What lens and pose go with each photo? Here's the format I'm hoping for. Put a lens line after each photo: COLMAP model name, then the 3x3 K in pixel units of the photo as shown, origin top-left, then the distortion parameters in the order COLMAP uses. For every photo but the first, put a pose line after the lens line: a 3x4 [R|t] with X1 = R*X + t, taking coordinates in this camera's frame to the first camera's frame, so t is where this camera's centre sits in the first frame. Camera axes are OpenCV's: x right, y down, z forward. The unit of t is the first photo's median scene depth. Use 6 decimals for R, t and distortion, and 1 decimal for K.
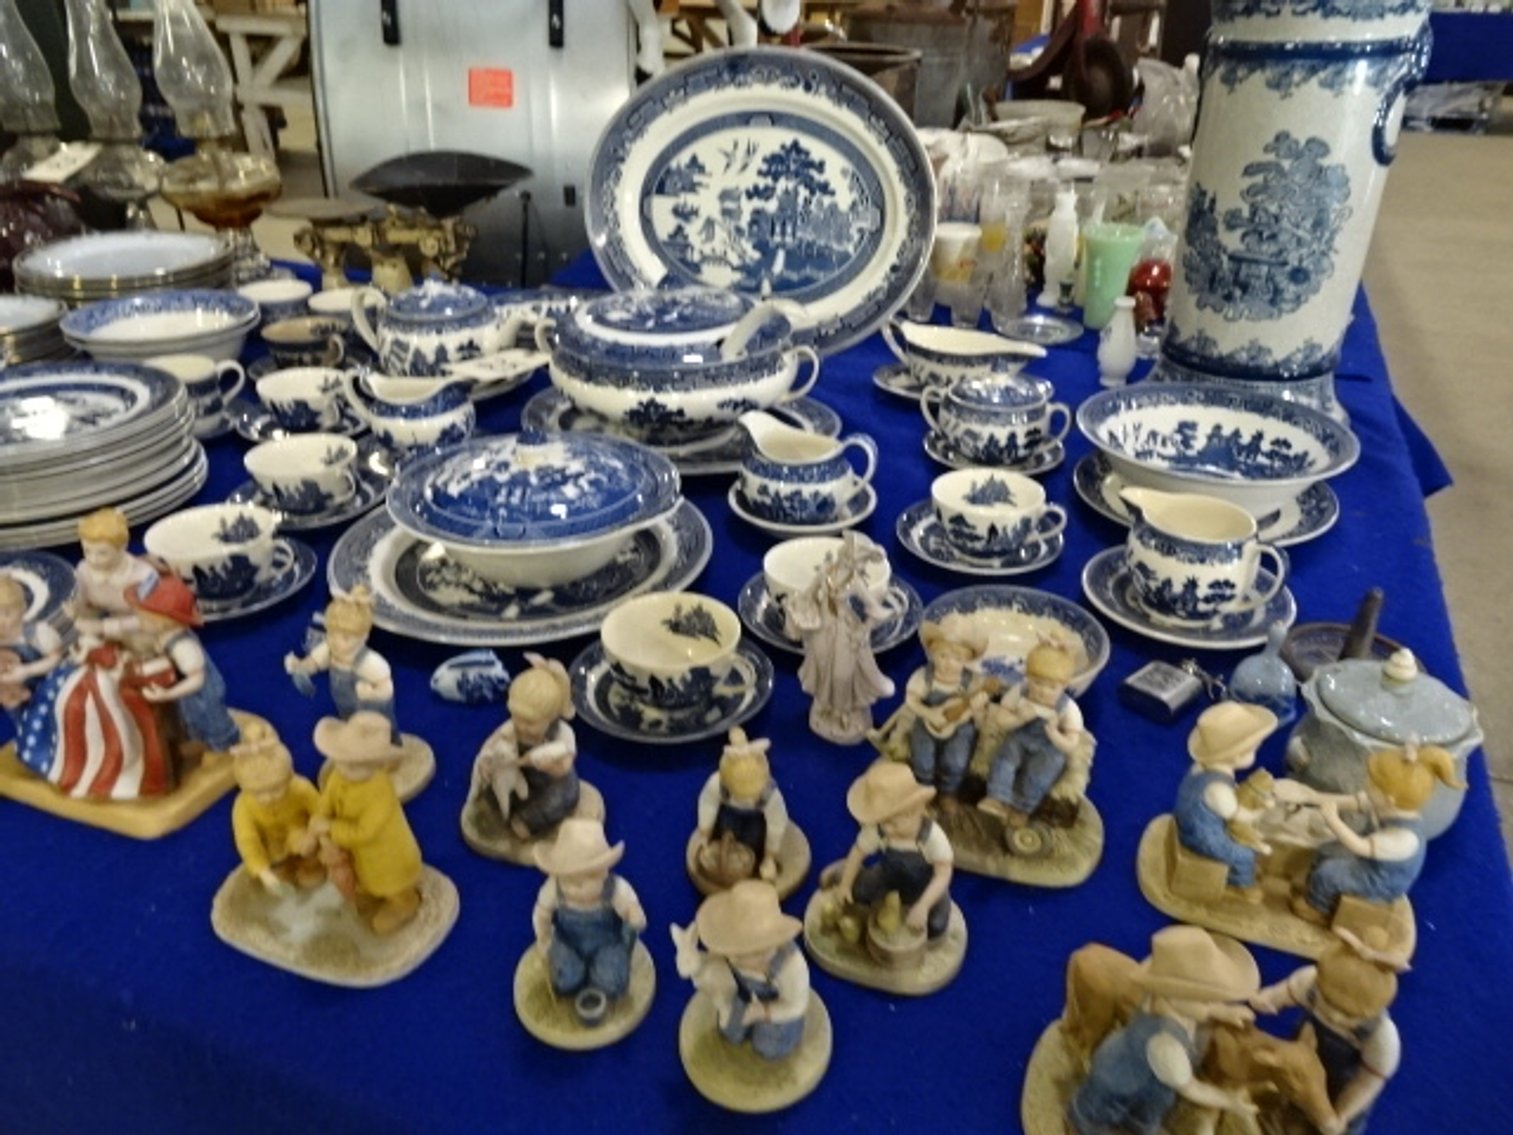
lens RADIAL K [[1052.7, 0, 759.6], [0, 1052.7, 569.6], [0, 0, 1]] dist [0.016477, -0.002772]
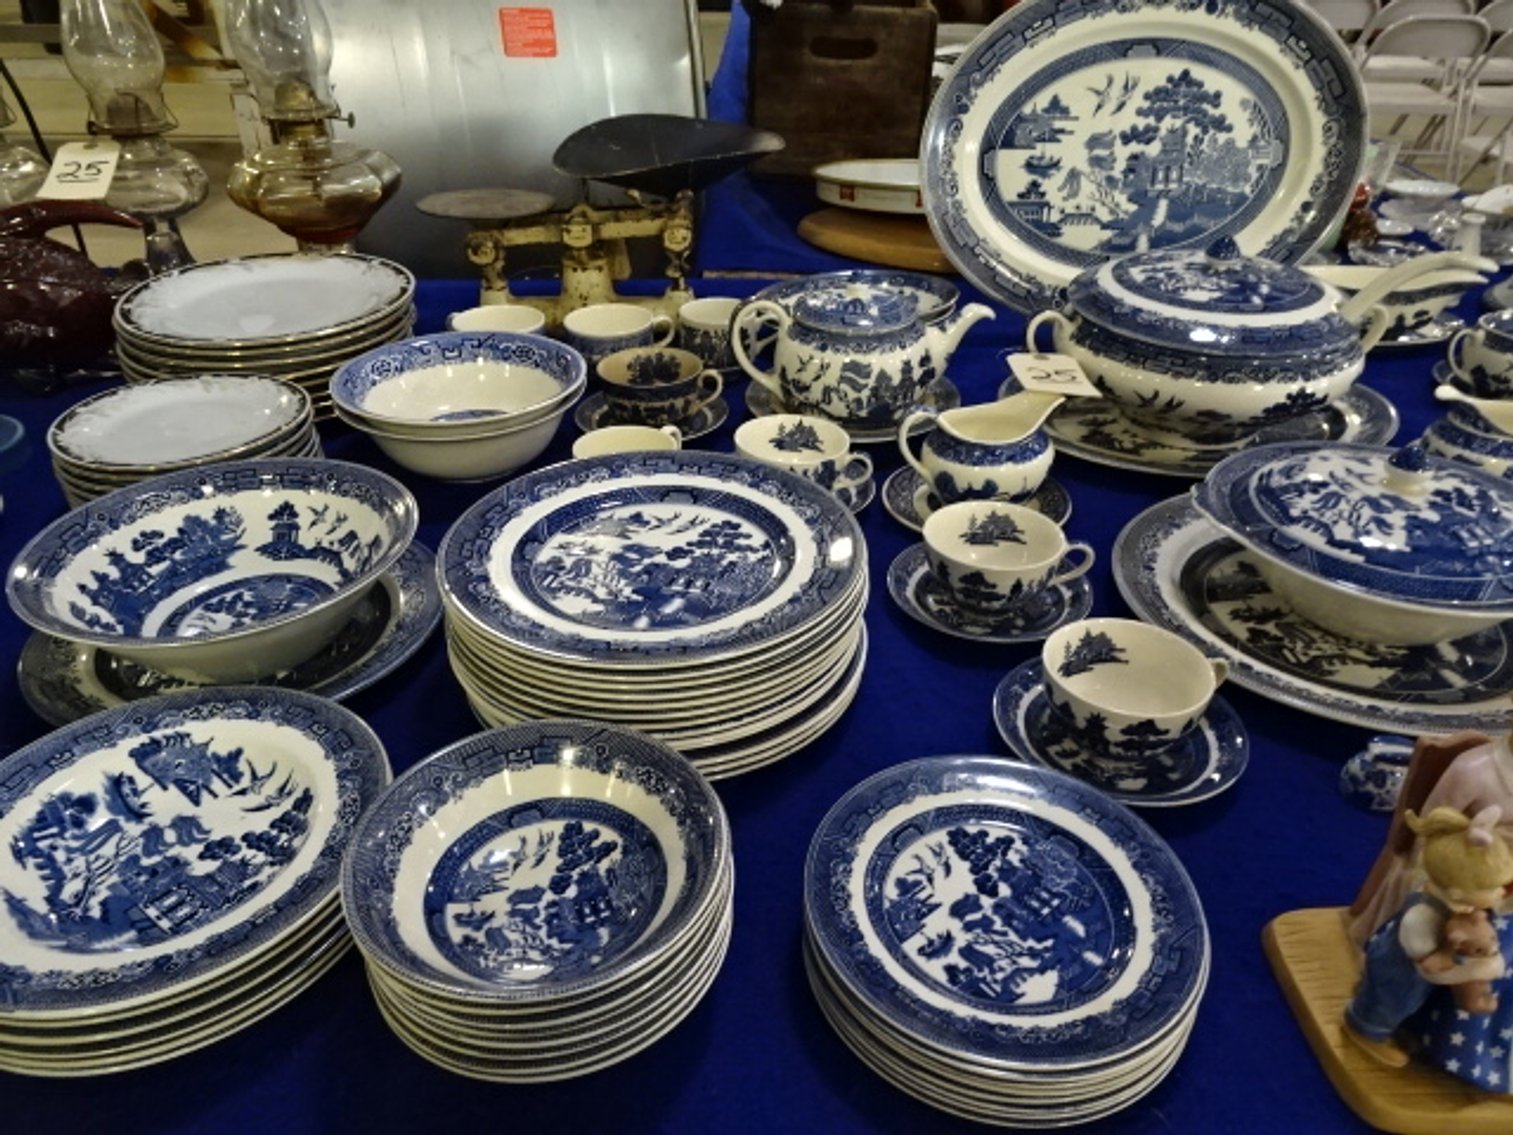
lens RADIAL K [[1052.7, 0, 755.7], [0, 1052.7, 567.0], [0, 0, 1]] dist [0.016477, -0.002772]
pose [[0.932380, -0.199376, 0.301525, -0.629941], [0.184023, 0.979758, 0.078803, -0.134957], [-0.311133, -0.017987, 0.950196, 0.262446]]
